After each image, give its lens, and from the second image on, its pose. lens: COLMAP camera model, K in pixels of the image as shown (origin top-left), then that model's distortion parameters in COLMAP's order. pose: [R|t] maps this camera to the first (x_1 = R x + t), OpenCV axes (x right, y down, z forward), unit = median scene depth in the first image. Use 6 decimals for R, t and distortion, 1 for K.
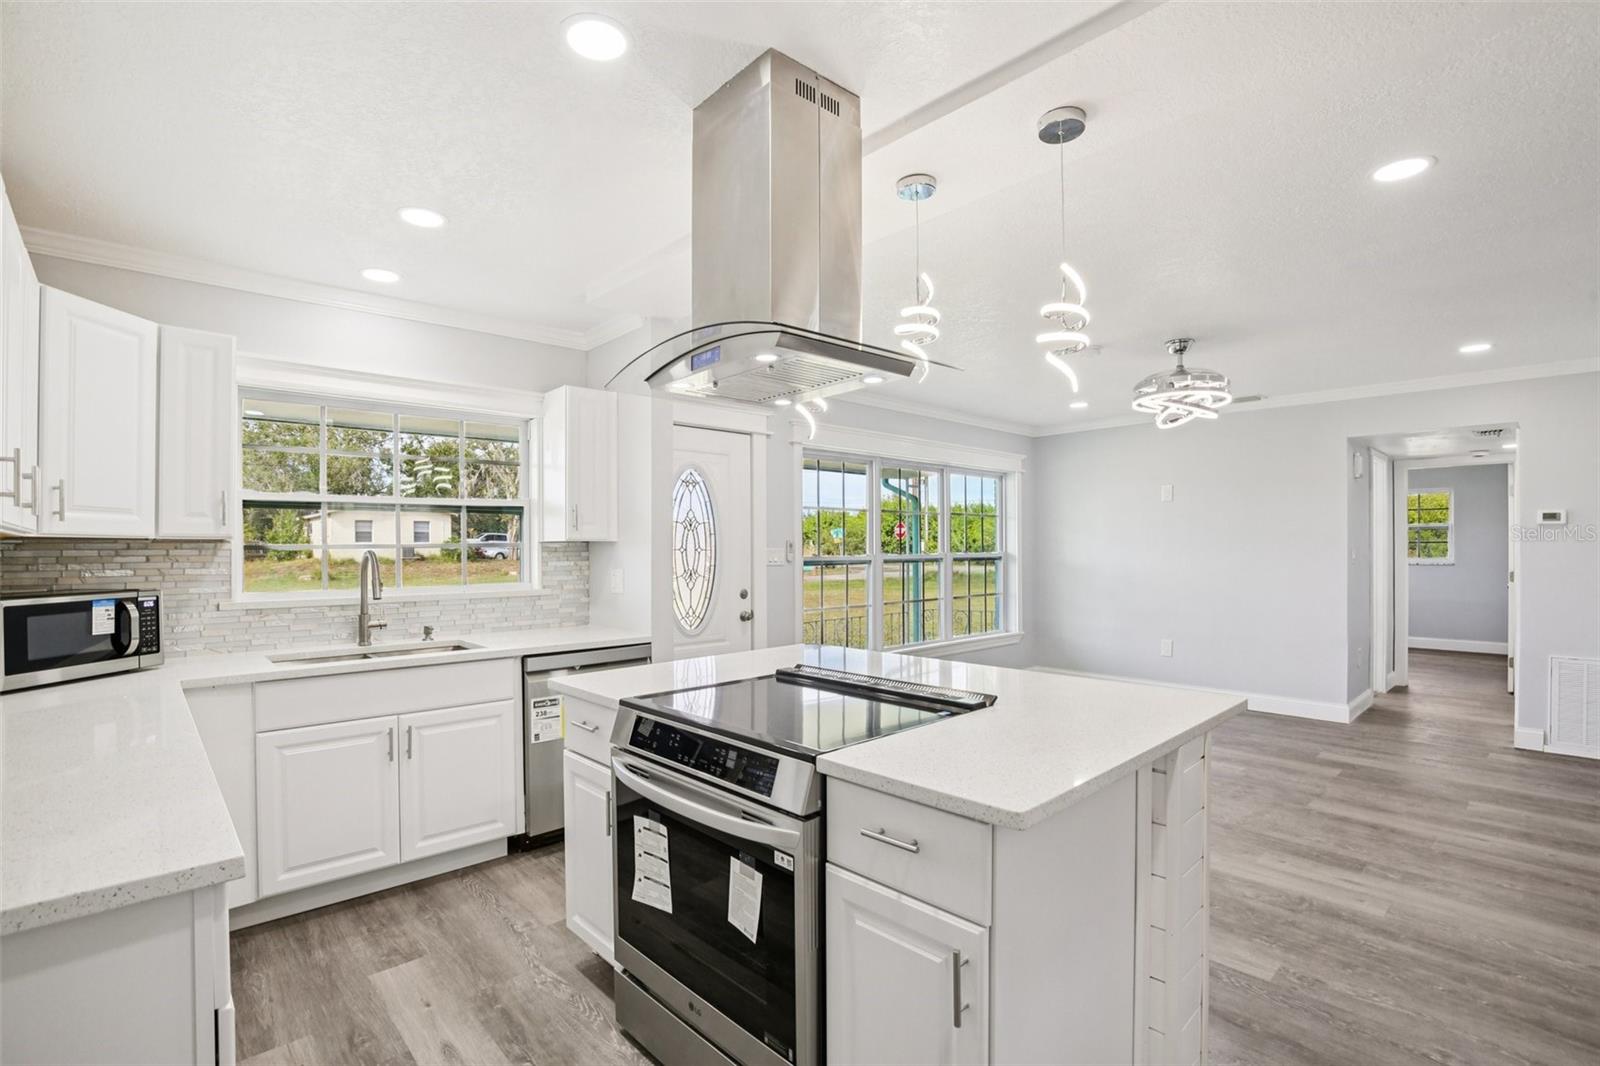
lens RADIAL K [[744.4, 0, 790.7], [0, 744.4, 518.3], [0, 0, 1]] dist [-0.017489, 0.000047]
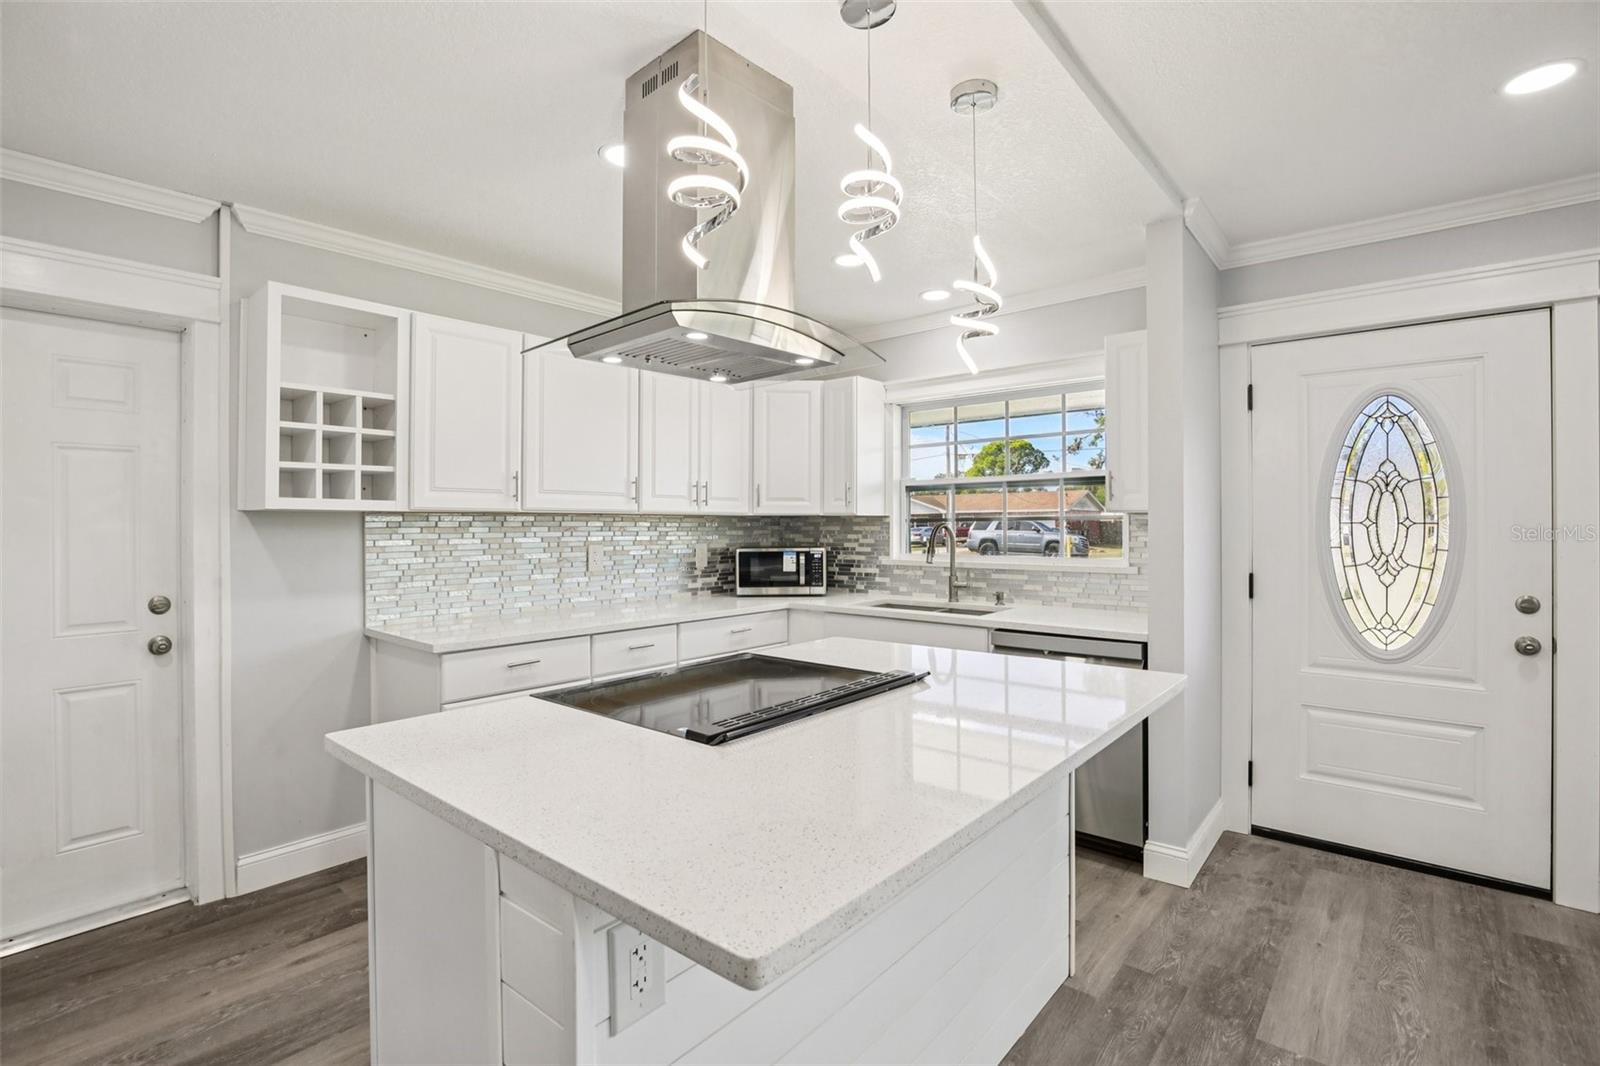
lens RADIAL K [[744.4, 0, 790.7], [0, 744.4, 518.3], [0, 0, 1]] dist [-0.017489, 0.000047]
pose [[0.113303, -0.001724, -0.993559, 0.547799], [0.041663, 0.999127, 0.003018, 0.019311], [0.992687, -0.041737, 0.113276, 0.550978]]
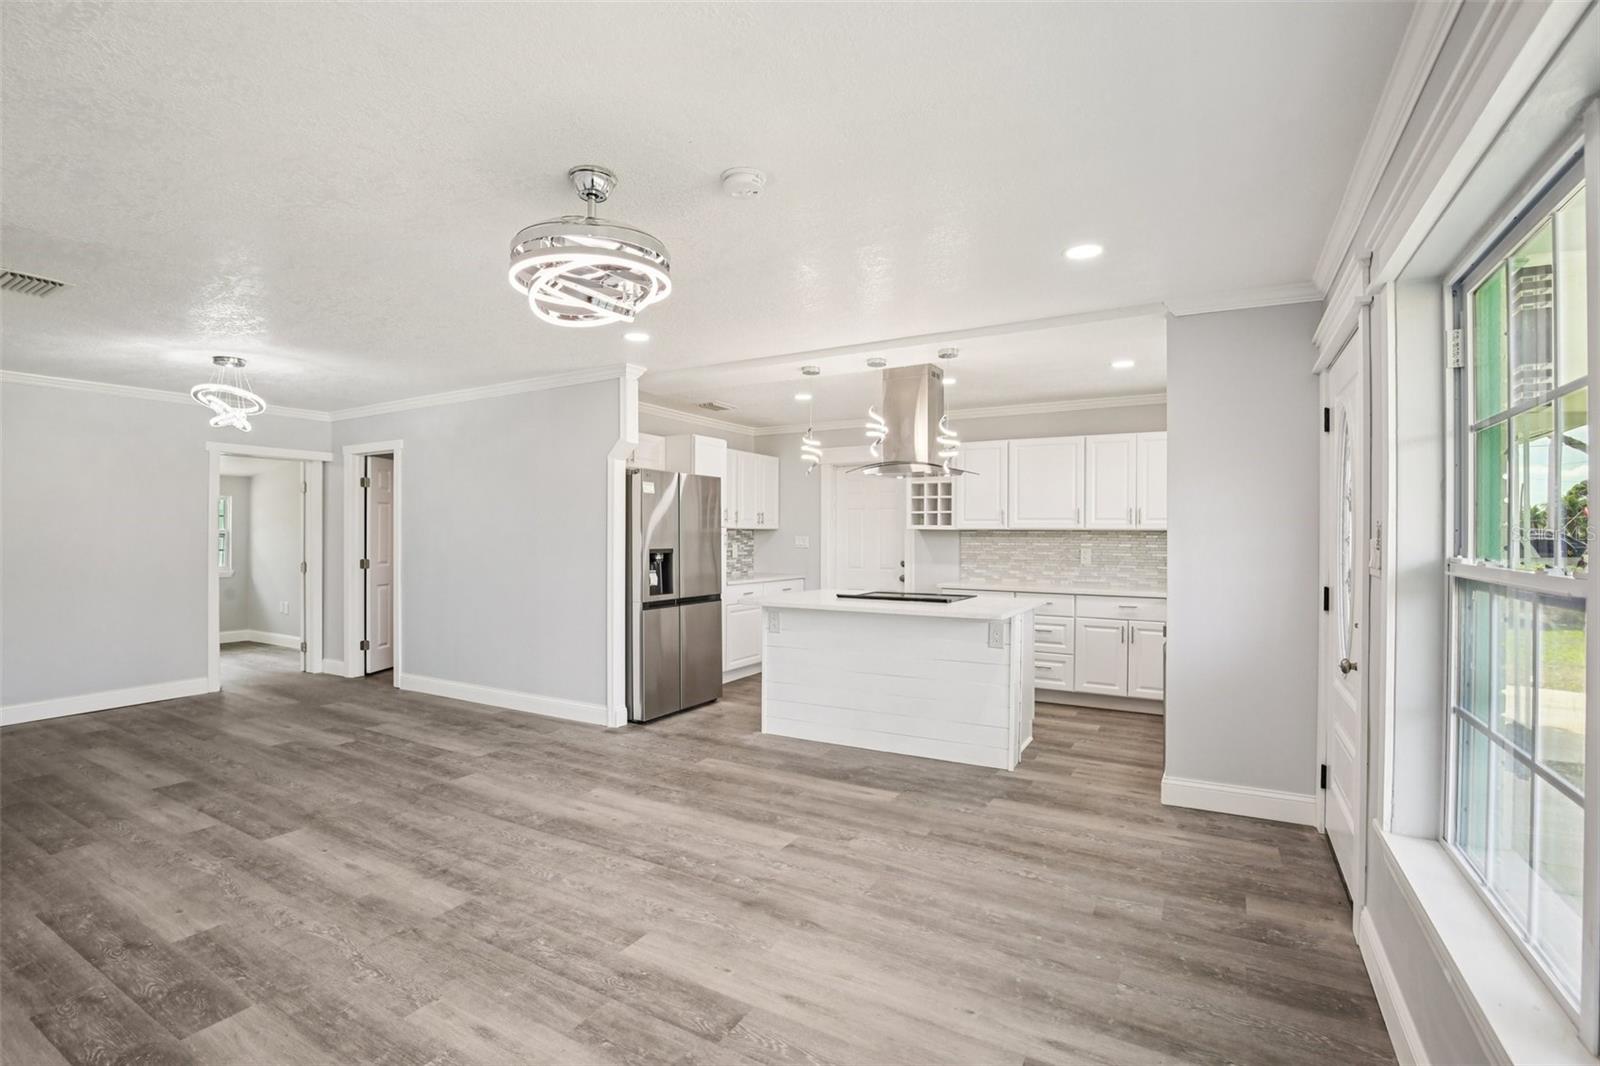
lens RADIAL K [[744.3, 0, 800.0], [0, 744.3, 533.0], [0, 0, 1]] dist [-0.061168, 0.000006]
pose [[-0.954406, 0.001601, -0.298508, 0.637871], [0.012747, 0.999292, -0.035396, 0.066135], [0.298240, -0.037587, -0.953751, 1.887446]]
